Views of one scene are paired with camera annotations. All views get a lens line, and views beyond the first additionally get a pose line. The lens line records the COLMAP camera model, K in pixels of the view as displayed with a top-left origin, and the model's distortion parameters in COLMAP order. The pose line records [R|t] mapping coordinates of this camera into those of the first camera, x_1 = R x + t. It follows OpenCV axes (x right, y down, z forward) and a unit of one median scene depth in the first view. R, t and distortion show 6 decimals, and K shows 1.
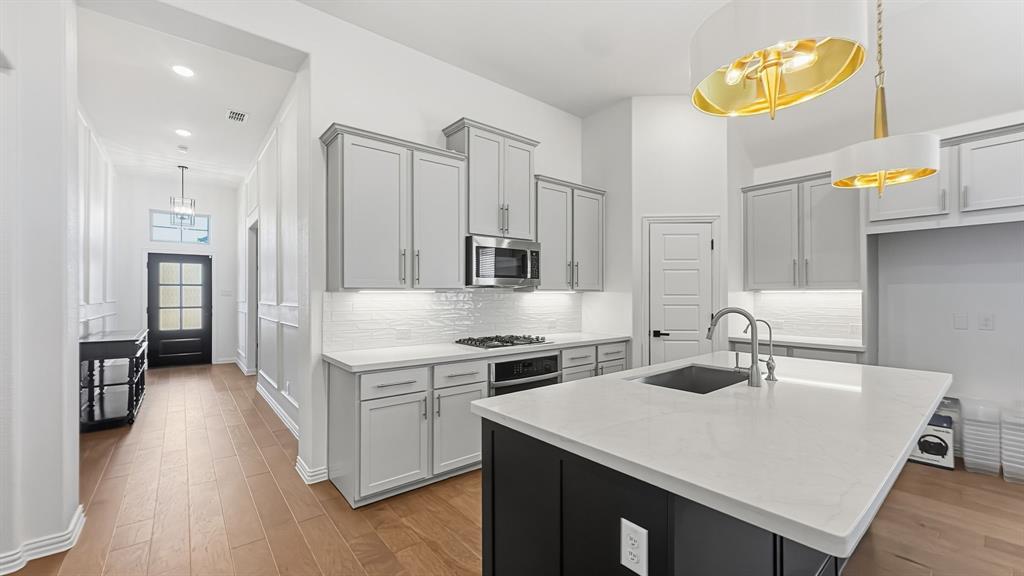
lens RADIAL K [[405.6, 0, 512.0], [0, 405.6, 288.0], [0, 0, 1]] dist [0.000040, -0.000003]
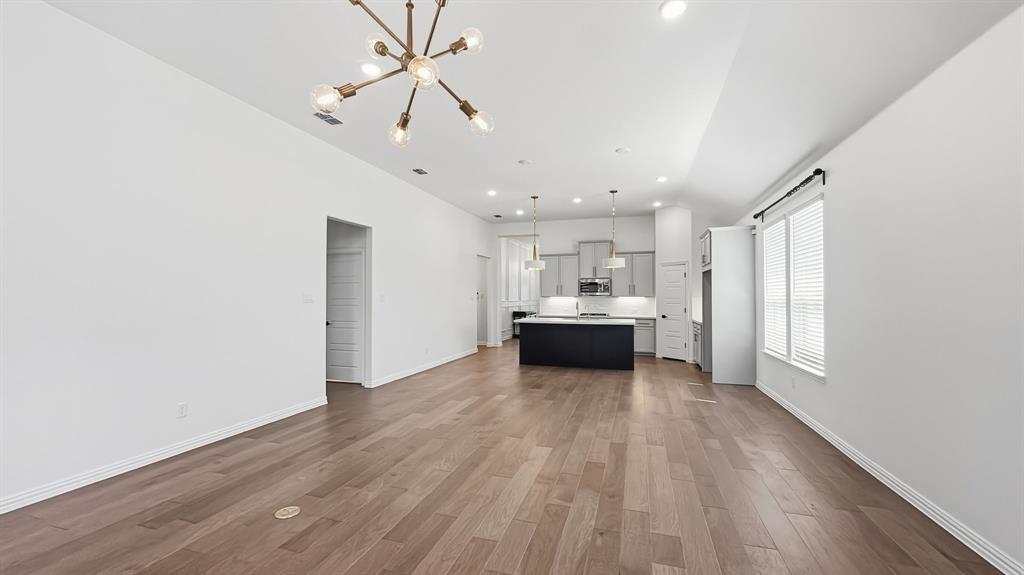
lens RADIAL K [[405.6, 0, 512.0], [0, 405.6, 287.5], [0, 0, 1]] dist [0.000040, -0.000003]
pose [[0.551614, -0.019865, -0.833863, 1.747723], [0.006131, 0.999786, -0.019762, -0.006197], [0.834077, 0.005788, 0.551618, -0.909460]]
